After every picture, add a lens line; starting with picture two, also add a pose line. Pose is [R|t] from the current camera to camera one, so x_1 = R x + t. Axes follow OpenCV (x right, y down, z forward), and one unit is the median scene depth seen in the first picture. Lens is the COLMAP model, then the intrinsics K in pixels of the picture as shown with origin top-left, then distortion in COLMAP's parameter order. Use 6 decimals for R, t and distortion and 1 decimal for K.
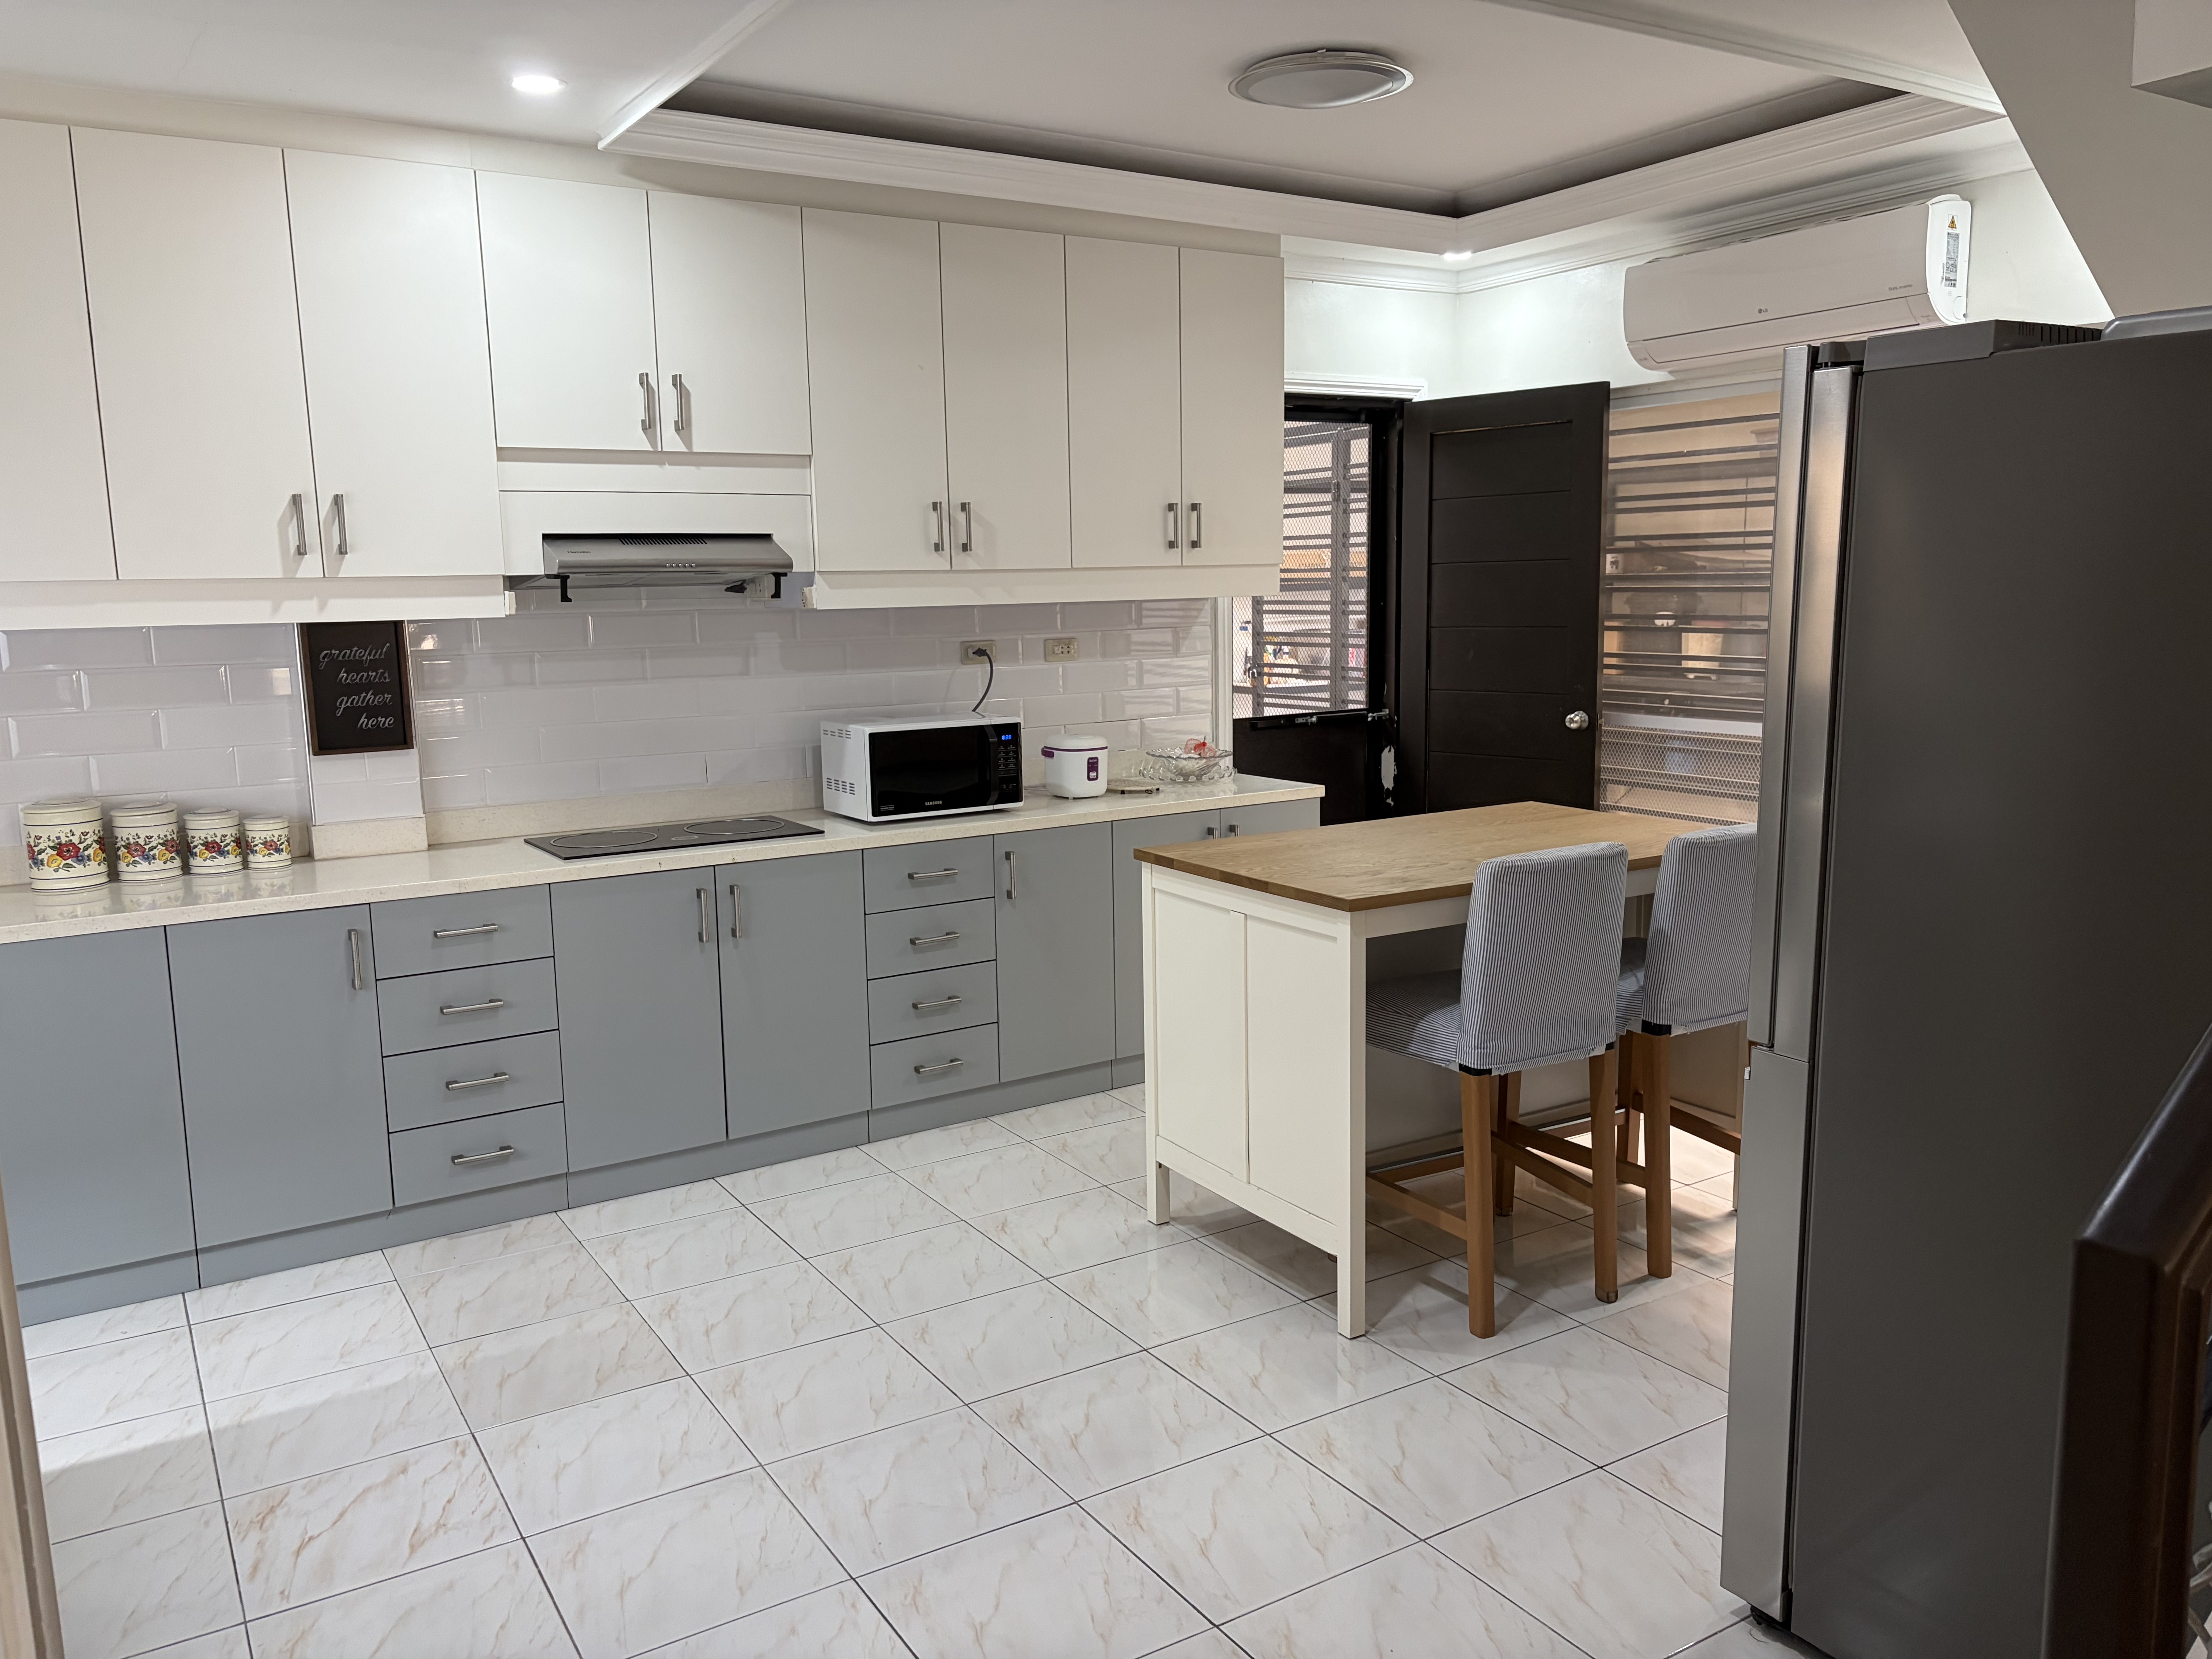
lens RADIAL K [[1671.0, 0, 1106.0], [0, 1671.0, 829.5], [0, 0, 1]] dist [0.047726, 0.000262]
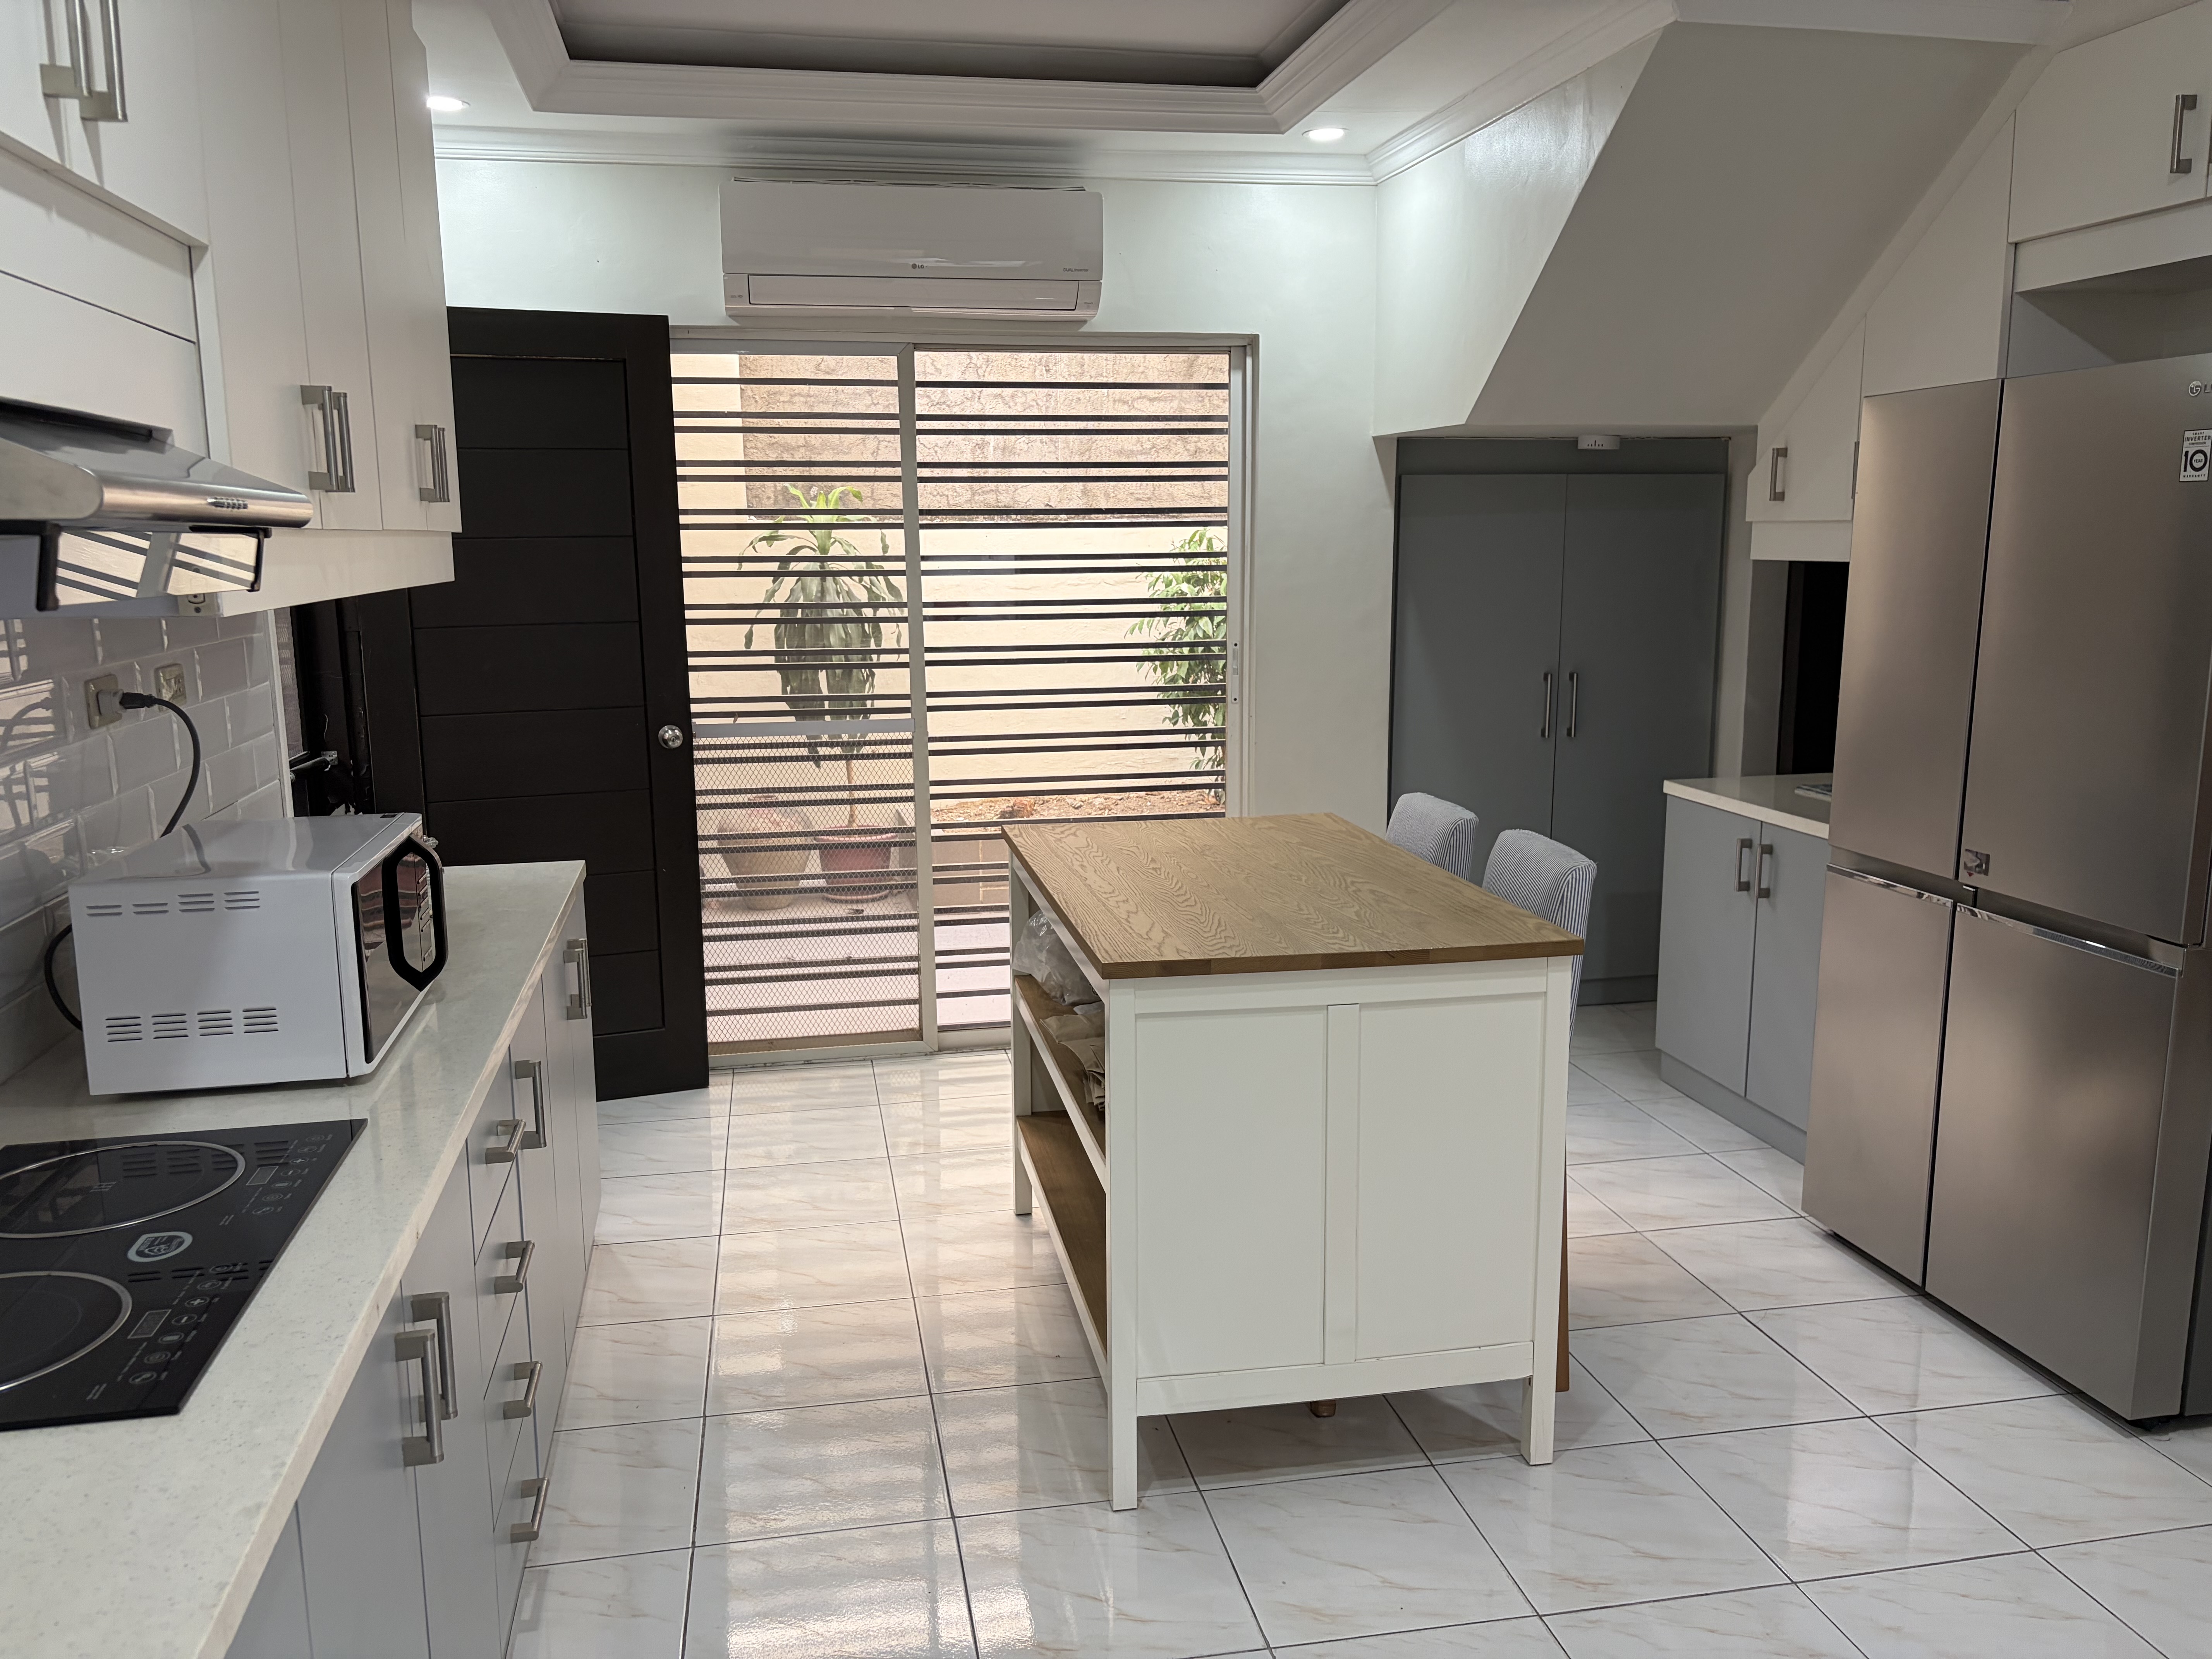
lens RADIAL K [[1678.2, 0, 1106.0], [0, 1678.2, 829.5], [0, 0, 1]] dist [0.001651, -0.000568]
pose [[0.363316, -0.144850, 0.920337, -0.515711], [0.142374, 0.984869, 0.098803, -0.093986], [-0.920723, 0.095136, 0.378442, 0.675113]]
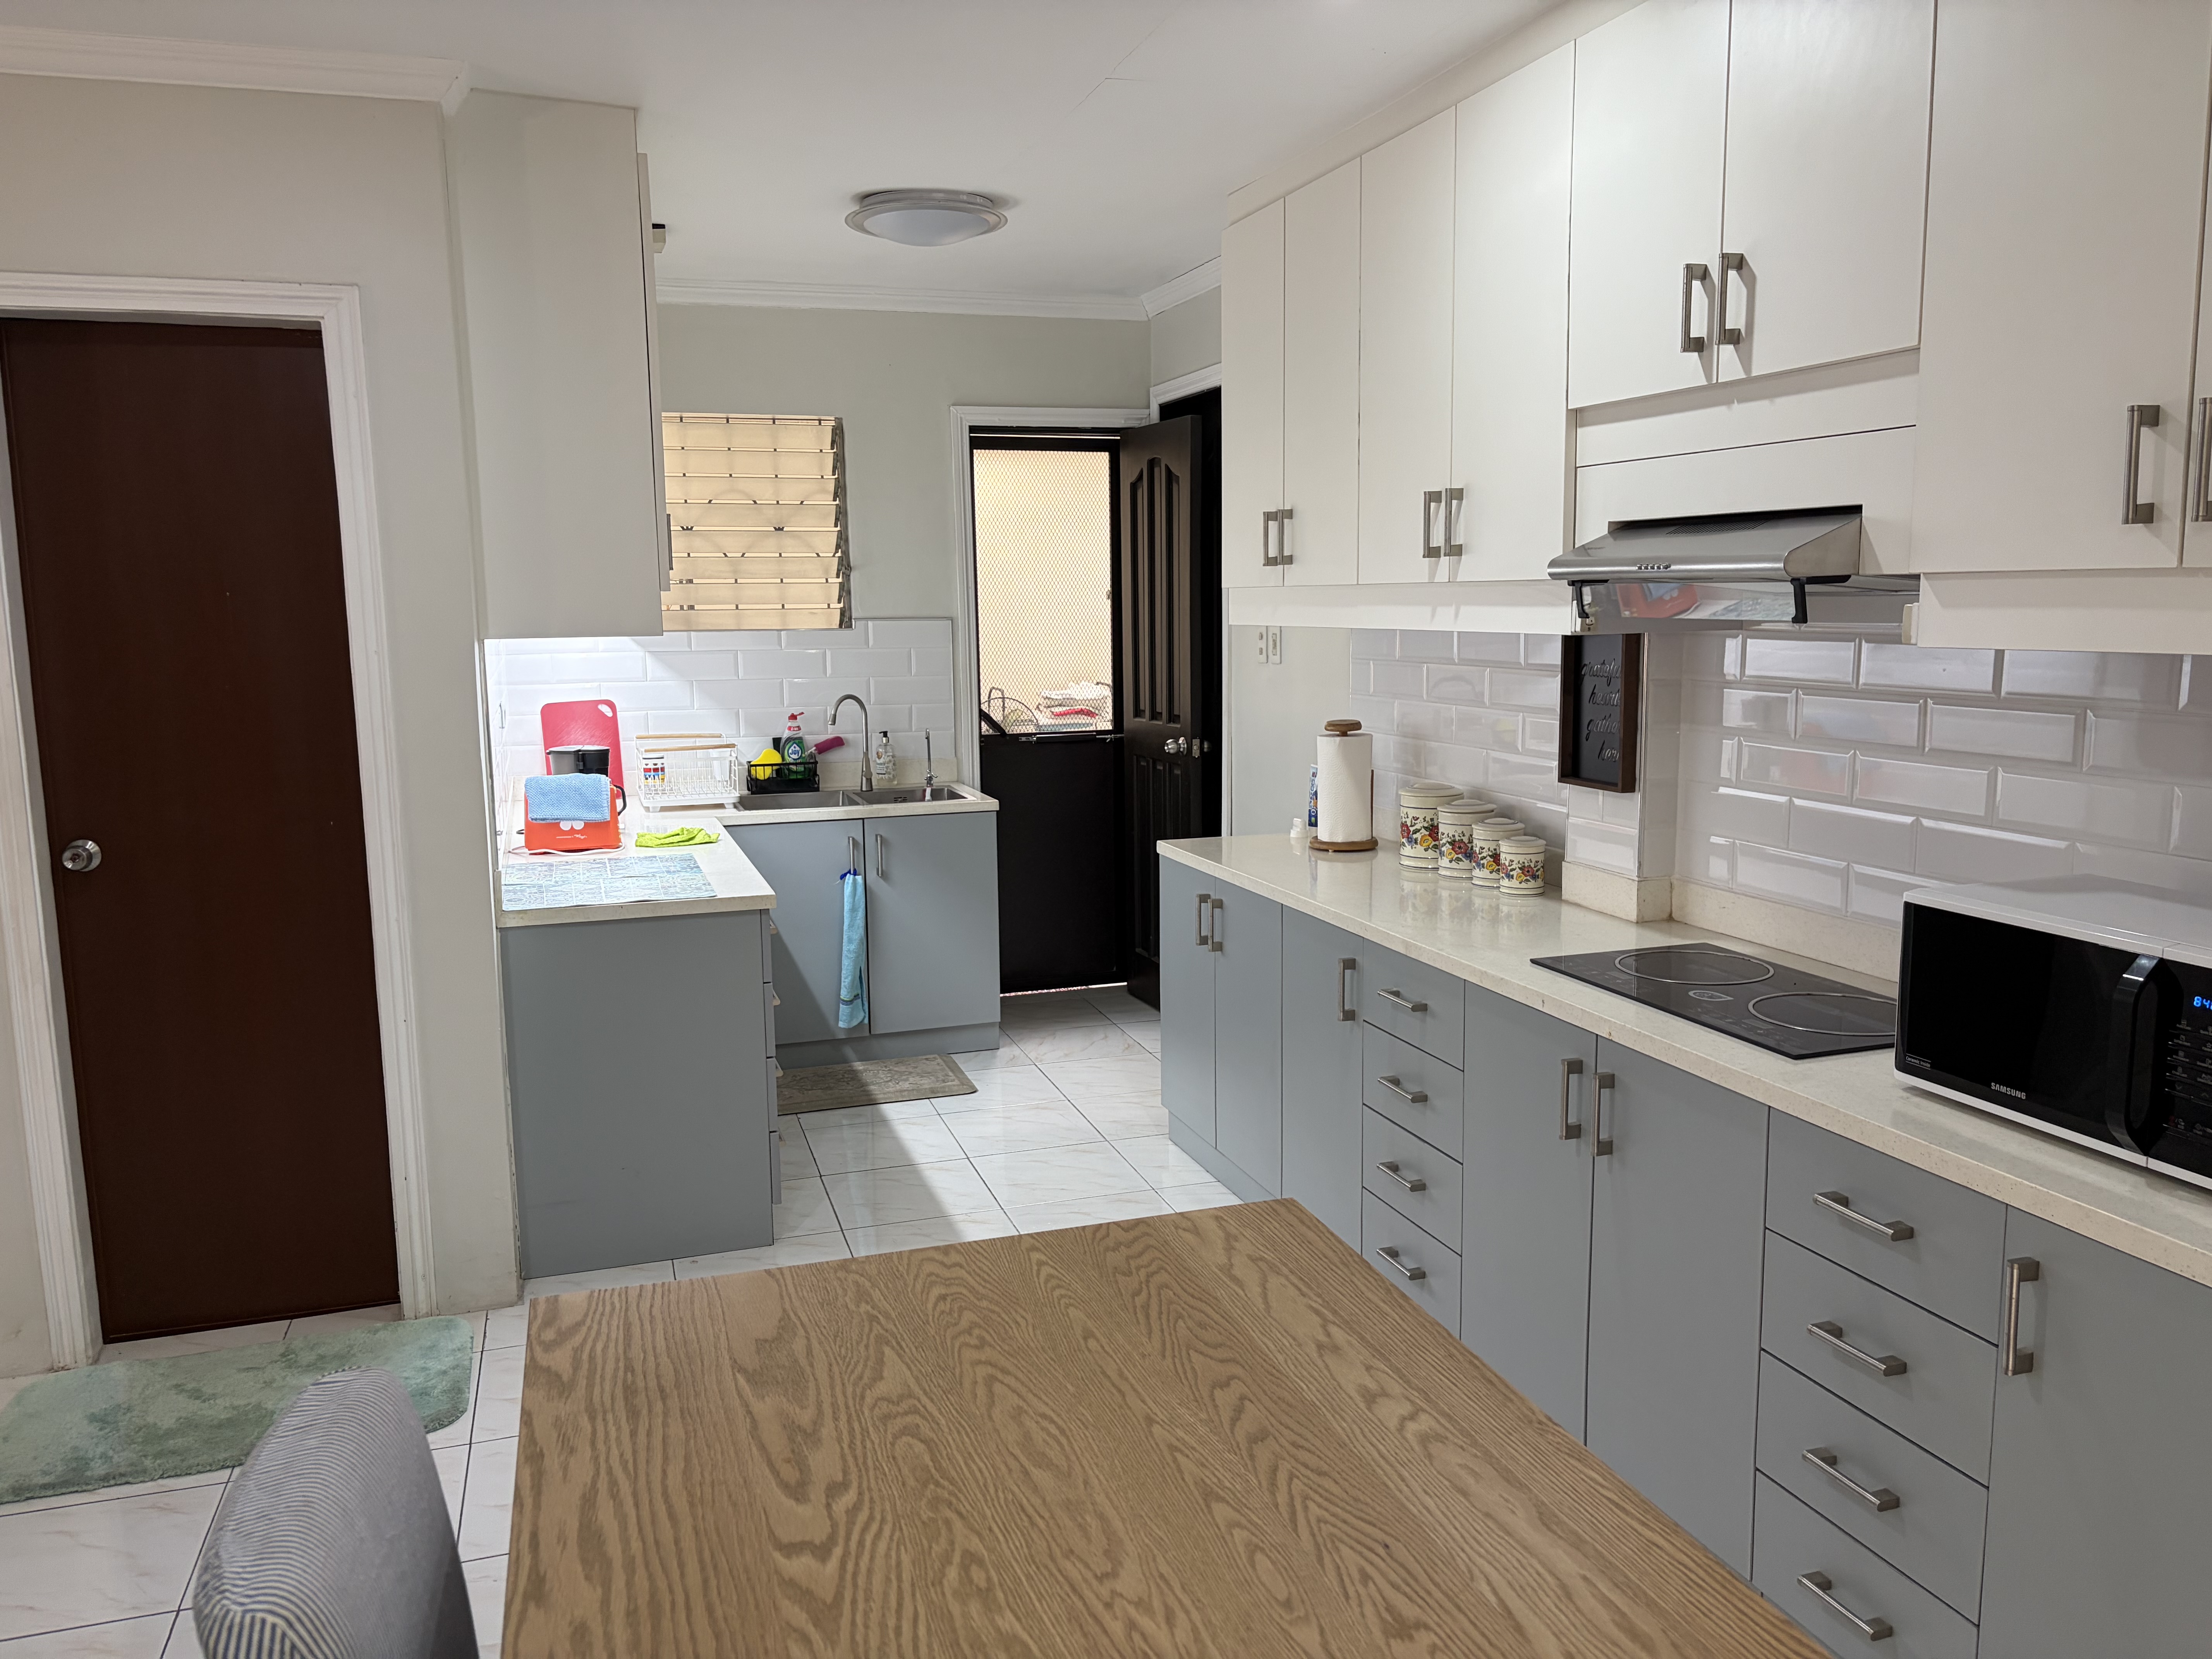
lens RADIAL K [[1671.0, 0, 1106.0], [0, 1671.0, 829.5], [0, 0, 1]] dist [0.047726, 0.000262]
pose [[-0.232029, 0.164844, -0.958639, 0.413455], [-0.126045, 0.972131, 0.197672, -0.157648], [0.964508, 0.166697, -0.204785, 0.927412]]
